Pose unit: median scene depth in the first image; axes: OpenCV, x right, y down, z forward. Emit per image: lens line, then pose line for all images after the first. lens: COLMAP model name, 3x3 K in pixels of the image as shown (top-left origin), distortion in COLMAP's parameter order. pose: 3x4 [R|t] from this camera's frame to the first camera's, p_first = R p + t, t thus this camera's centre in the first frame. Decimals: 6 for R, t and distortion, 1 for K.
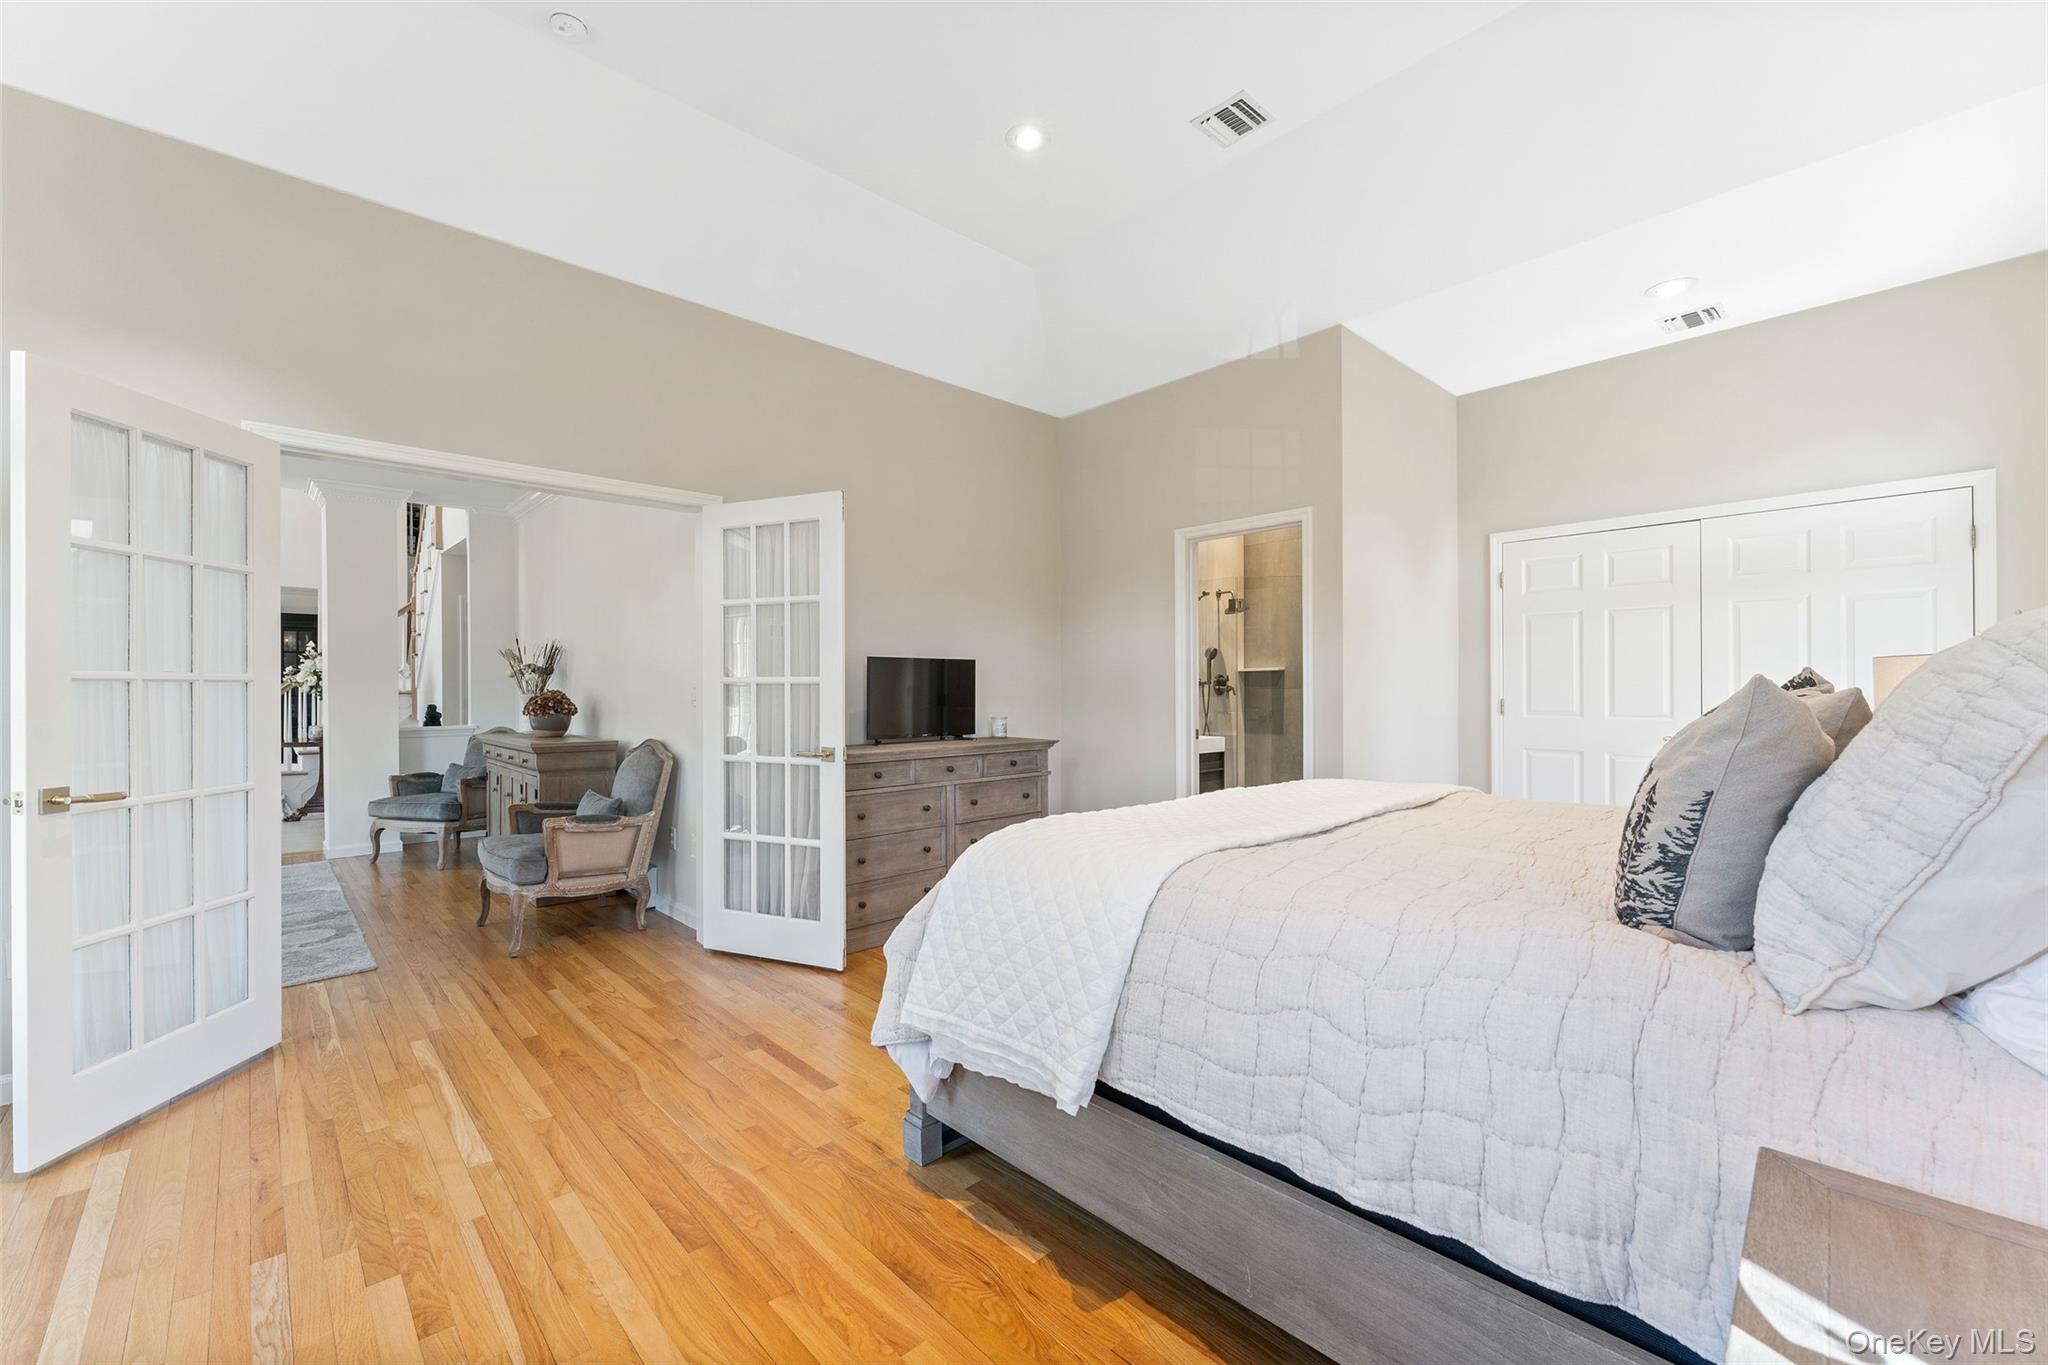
lens RADIAL K [[826.7, 0, 1027.9], [0, 826.7, 678.0], [0, 0, 1]] dist [-0.001300, 0.000016]
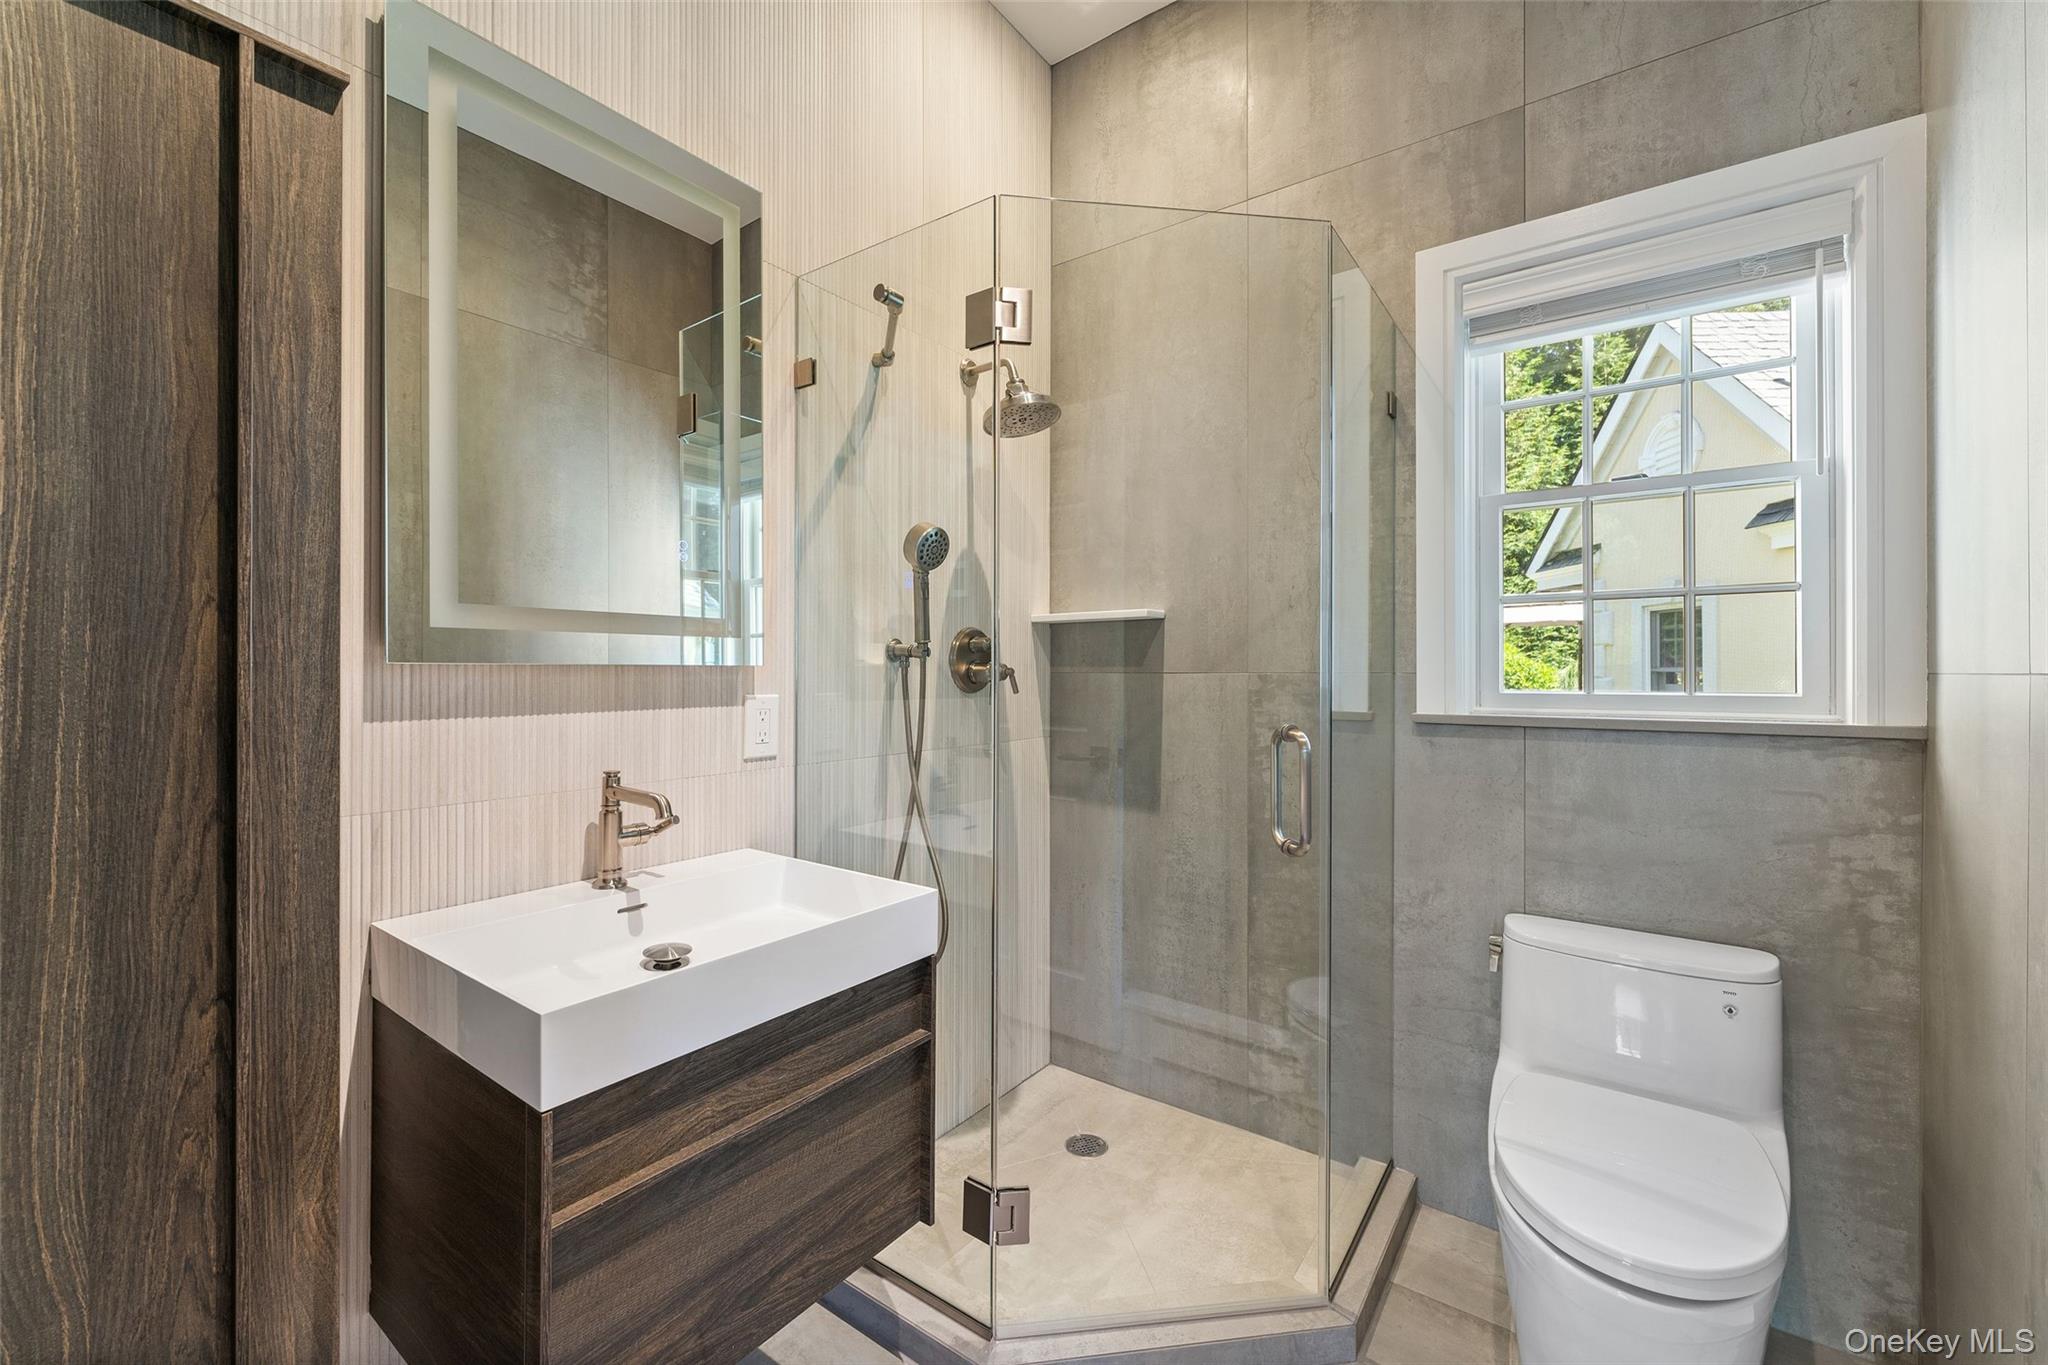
lens RADIAL K [[826.7, 0, 1021.0], [0, 826.7, 674.8], [0, 0, 1]] dist [-0.001300, 0.000016]
pose [[0.982709, 0.001583, 0.185150, 0.189325], [-0.003578, 0.999939, 0.010443, 0.010271], [-0.185123, -0.010925, 0.982655, 0.673698]]
